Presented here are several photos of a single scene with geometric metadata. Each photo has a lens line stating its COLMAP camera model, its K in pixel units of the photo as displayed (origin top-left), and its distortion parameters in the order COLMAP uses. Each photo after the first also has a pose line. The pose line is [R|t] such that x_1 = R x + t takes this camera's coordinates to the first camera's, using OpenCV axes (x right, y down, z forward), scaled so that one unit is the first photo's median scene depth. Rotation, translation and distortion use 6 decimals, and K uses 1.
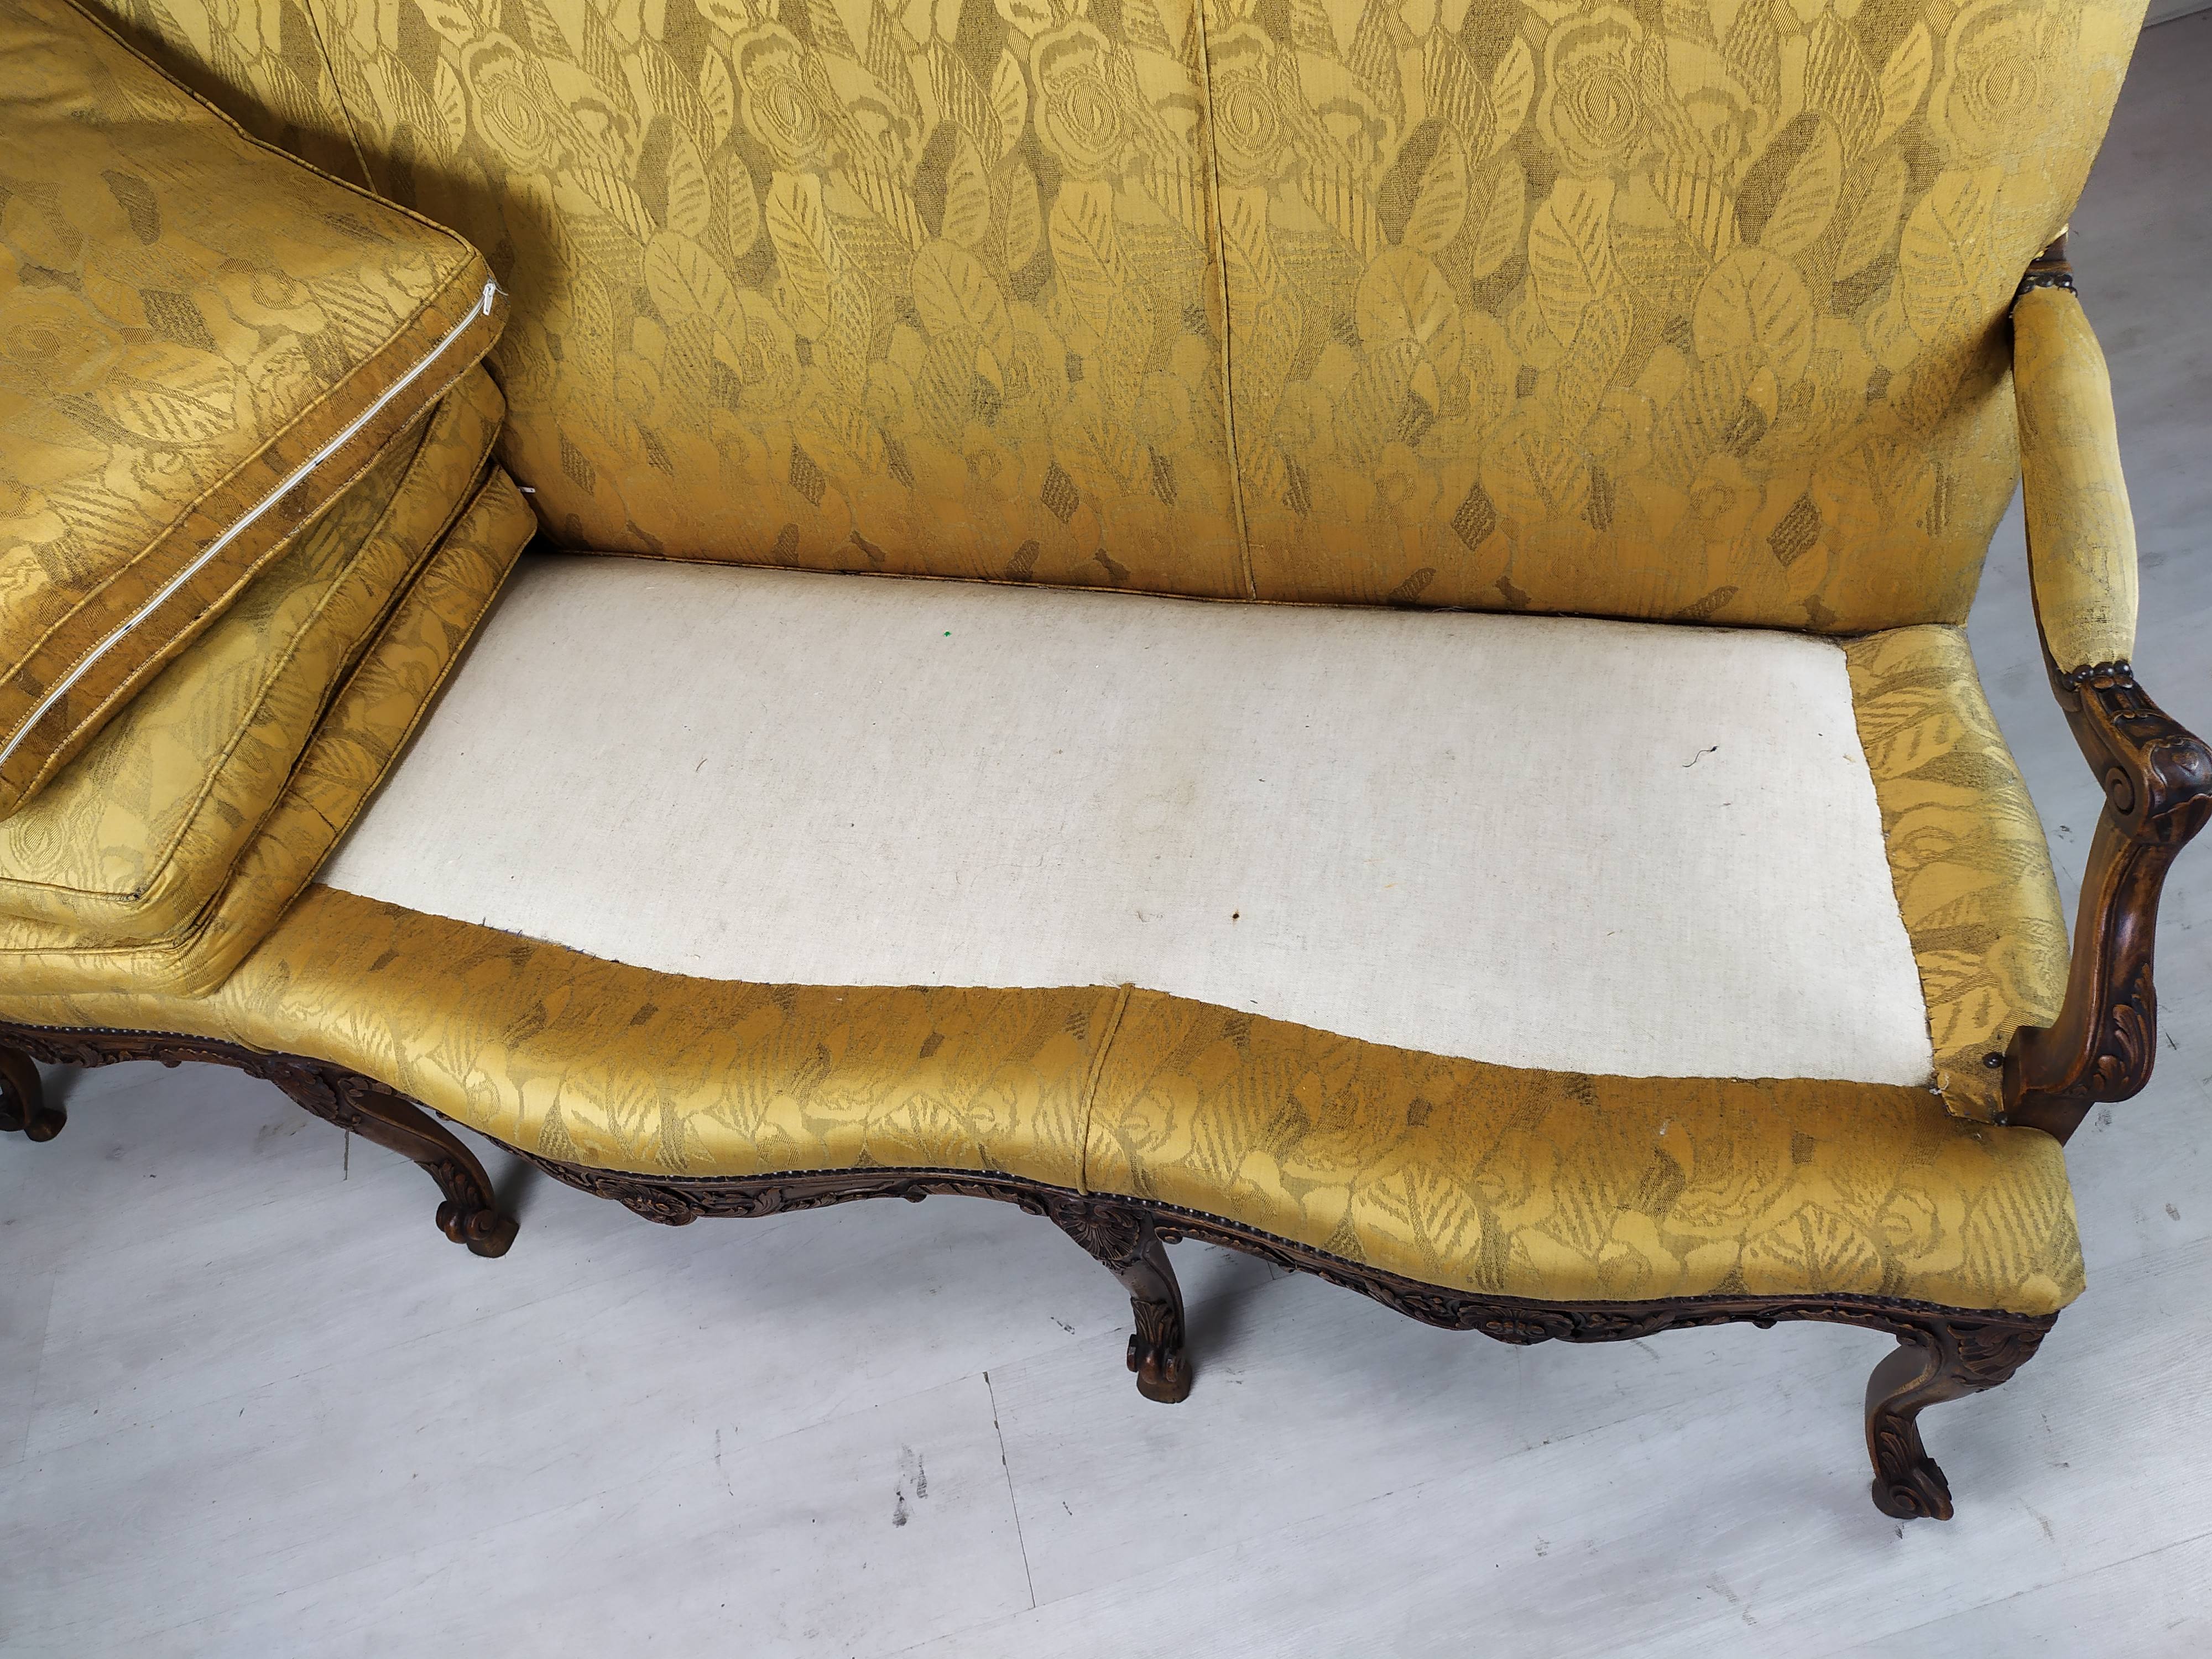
lens RADIAL K [[1652.8, 0, 1107.5], [0, 1652.8, 831.4], [0, 0, 1]] dist [0.063775, -0.075082]
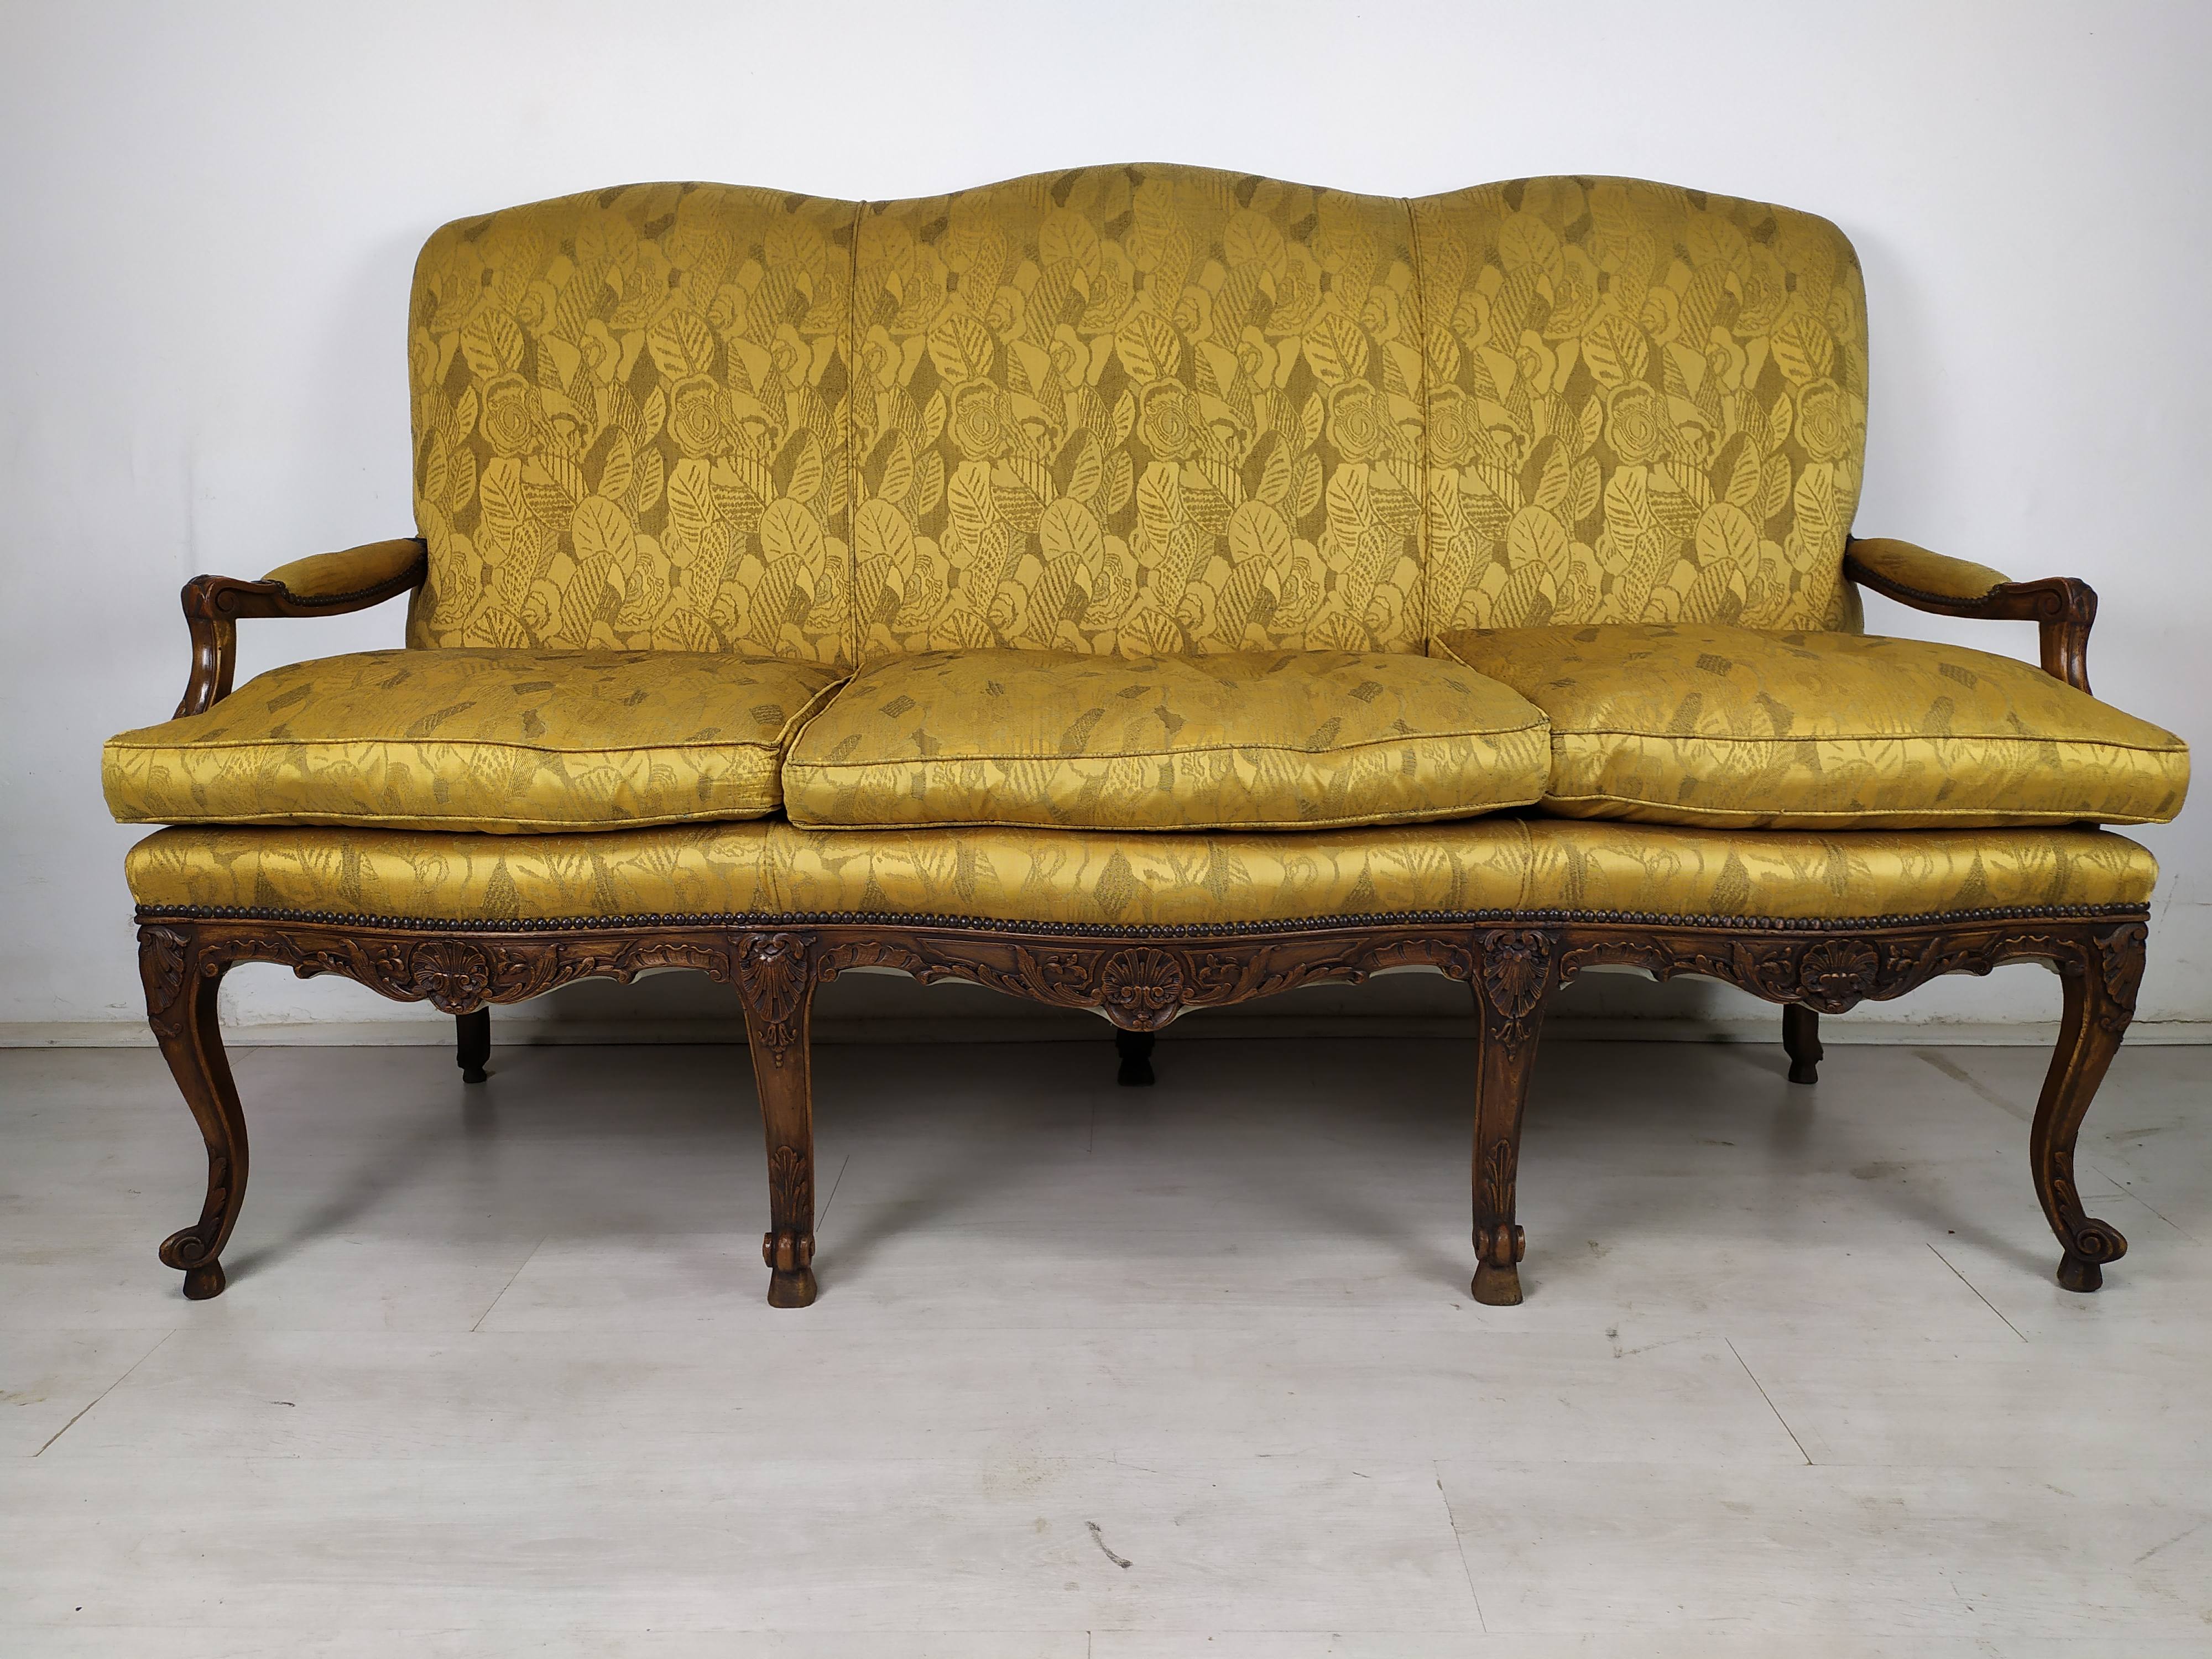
lens RADIAL K [[1644.7, 0, 1114.6], [0, 1644.7, 823.1], [0, 0, 1]] dist [0.062932, -0.050894]
pose [[0.951418, 0.104086, 0.289776, -0.709199], [0.111401, 0.761006, -0.639108, 0.963788], [-0.287044, 0.640340, 0.712440, 0.092089]]
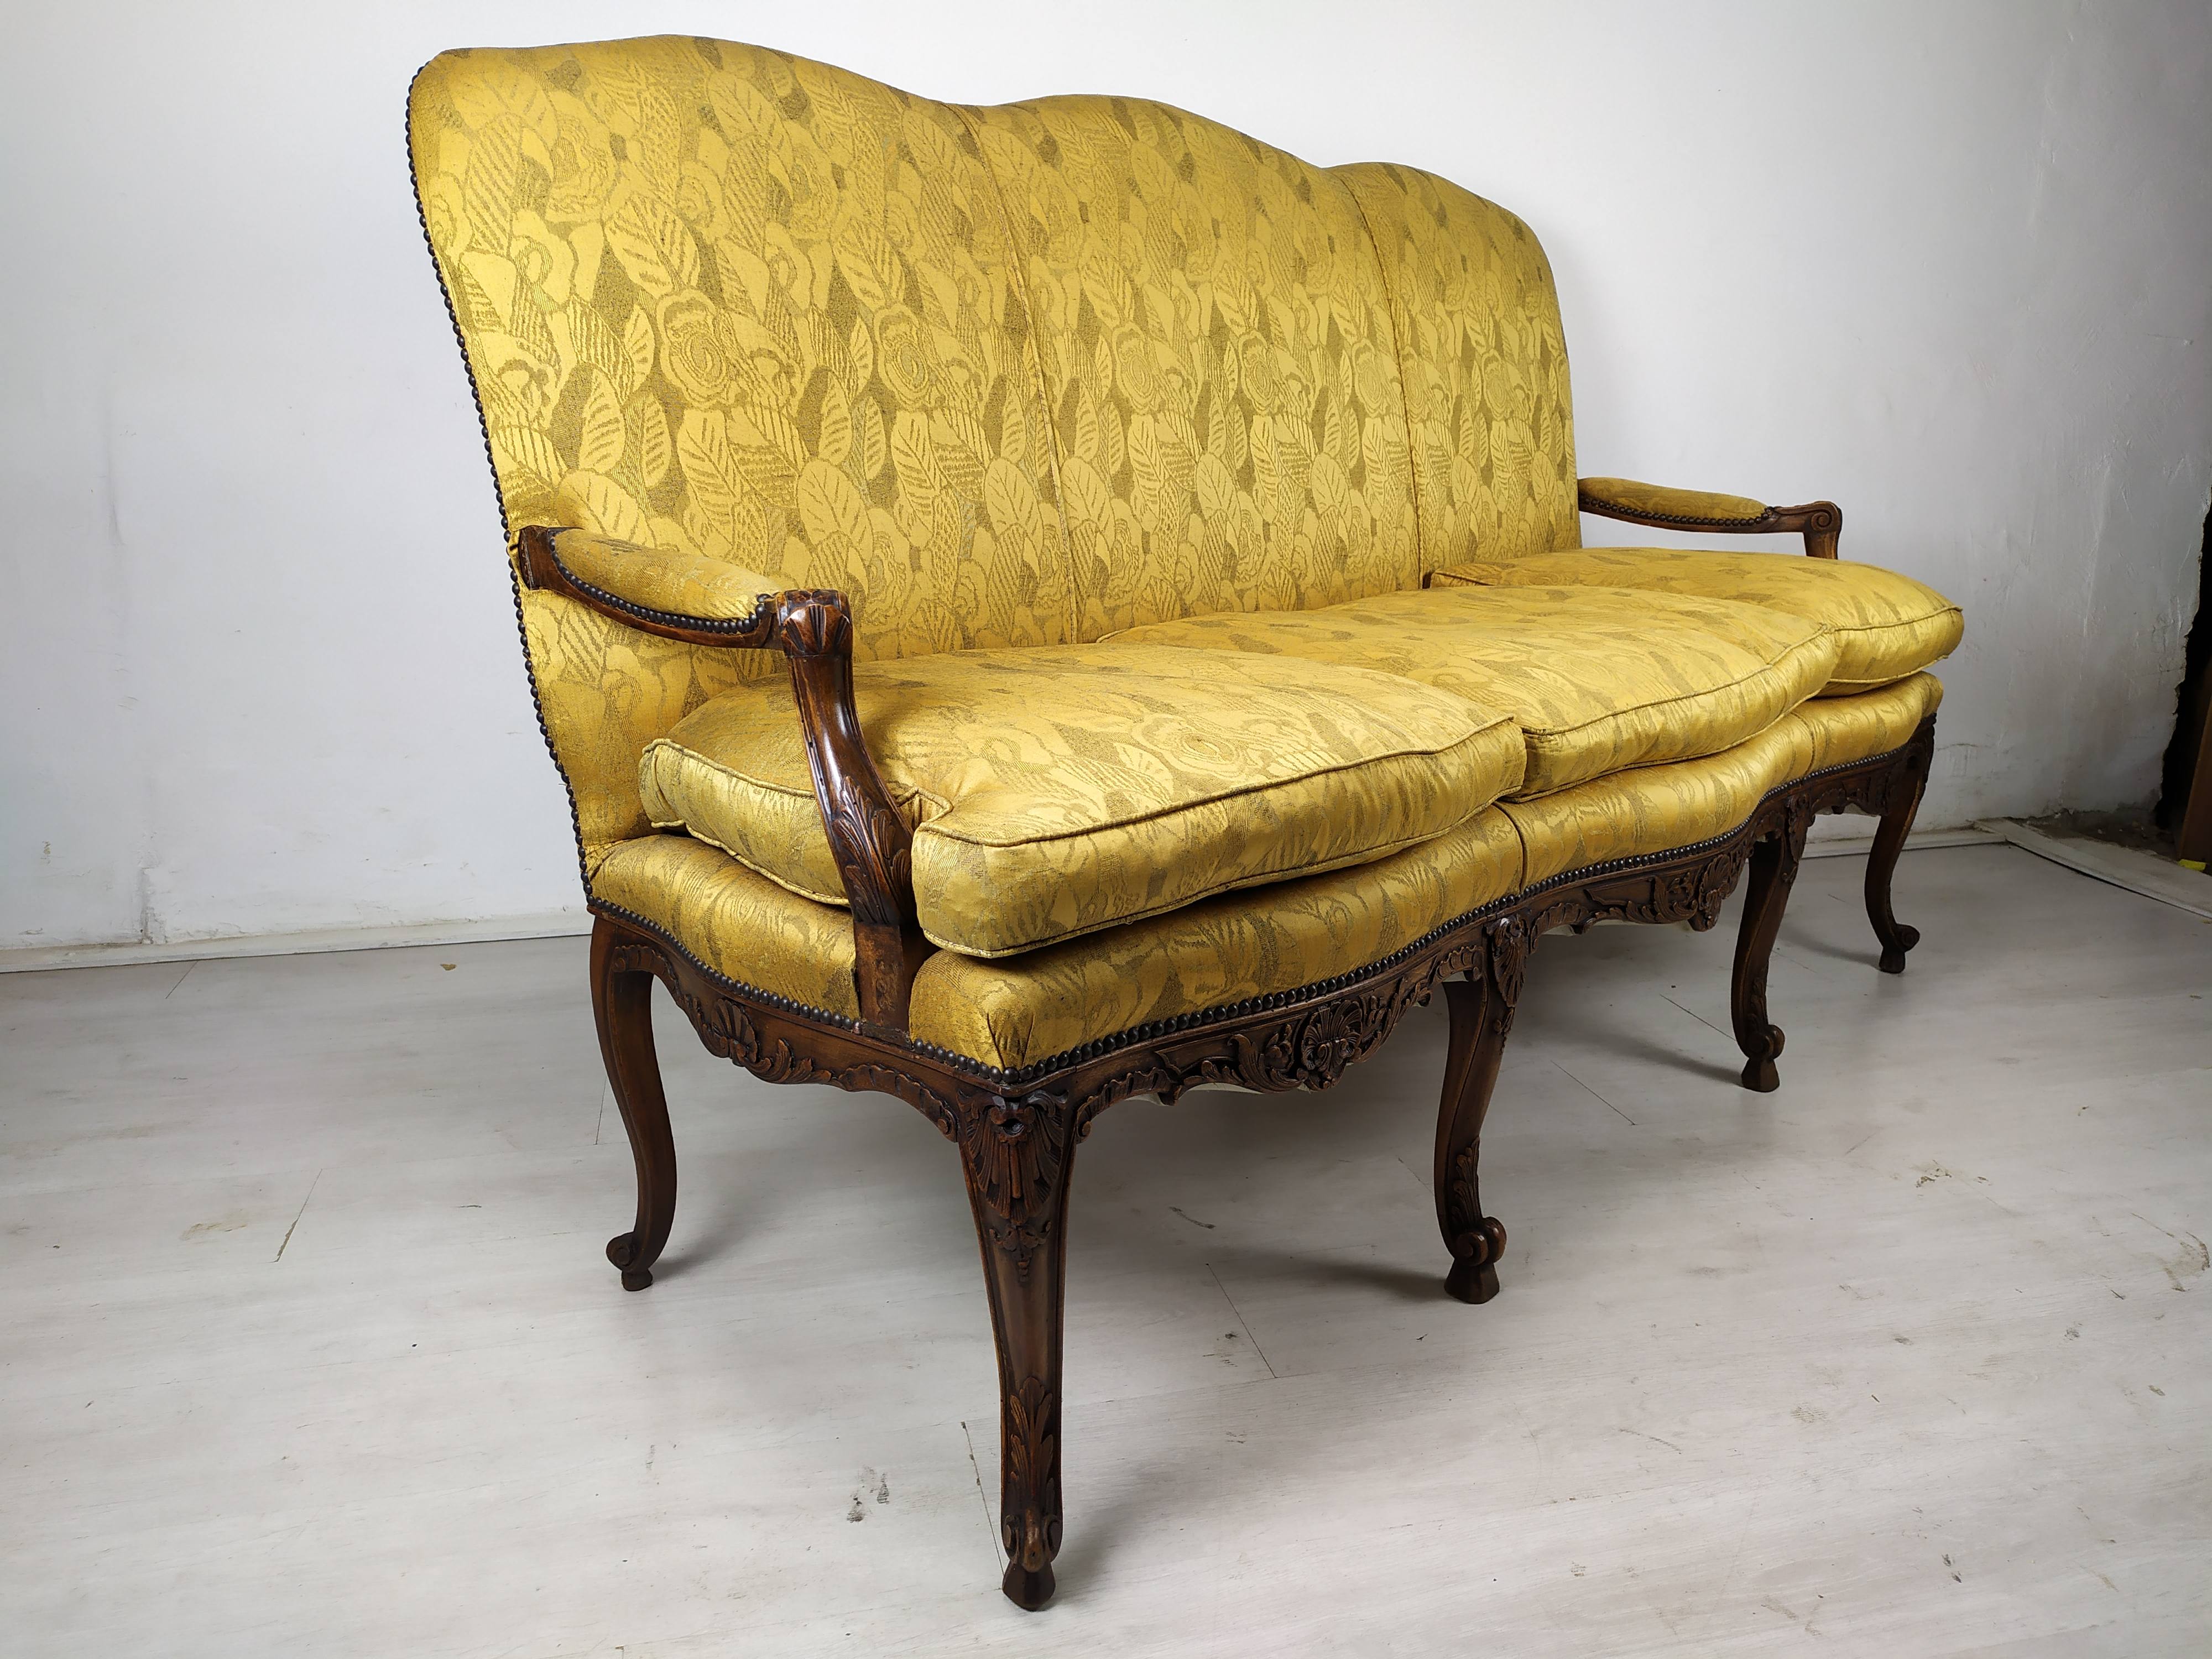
lens RADIAL K [[1652.8, 0, 1107.5], [0, 1652.8, 831.4], [0, 0, 1]] dist [0.063775, -0.075082]
pose [[0.450115, -0.053835, 0.891347, -1.844241], [0.649752, 0.704467, -0.285566, 0.276213], [-0.612551, 0.707692, 0.352070, 0.860976]]
